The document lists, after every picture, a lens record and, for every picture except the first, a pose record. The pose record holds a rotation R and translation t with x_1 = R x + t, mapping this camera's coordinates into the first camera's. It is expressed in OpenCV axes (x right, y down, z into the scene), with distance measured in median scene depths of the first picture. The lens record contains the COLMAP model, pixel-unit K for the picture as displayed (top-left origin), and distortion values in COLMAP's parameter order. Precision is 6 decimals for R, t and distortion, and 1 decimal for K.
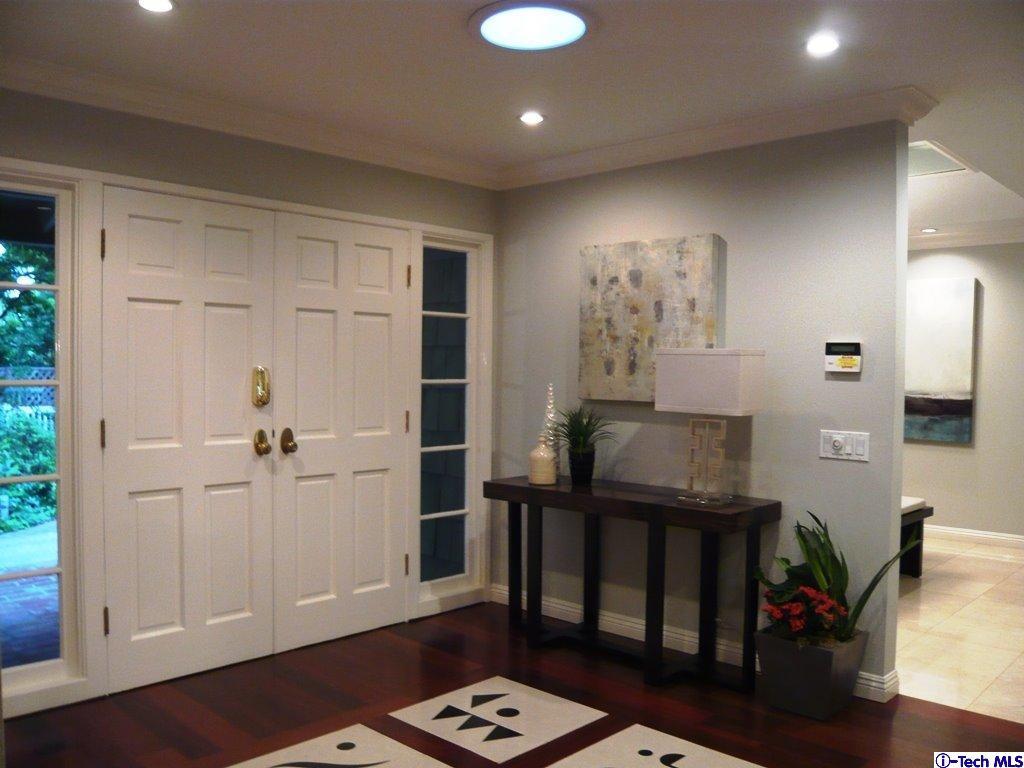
lens RADIAL K [[863.6, 0, 515.8], [0, 863.6, 391.9], [0, 0, 1]] dist [-0.080343, 0.013851]
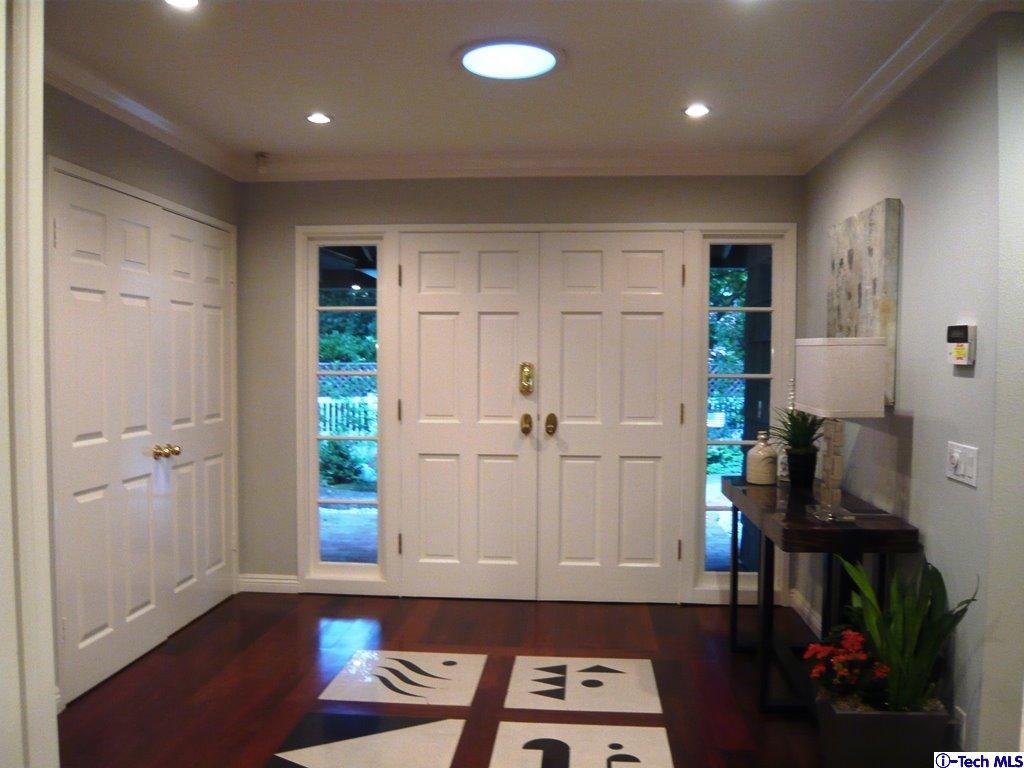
lens RADIAL K [[863.6, 0, 517.8], [0, 863.6, 390.9], [0, 0, 1]] dist [-0.080343, 0.013851]
pose [[0.638502, 0.020099, -0.769358, 0.631748], [-0.018737, 0.999769, 0.010568, -0.000882], [0.769392, 0.007668, 0.638731, 0.202126]]
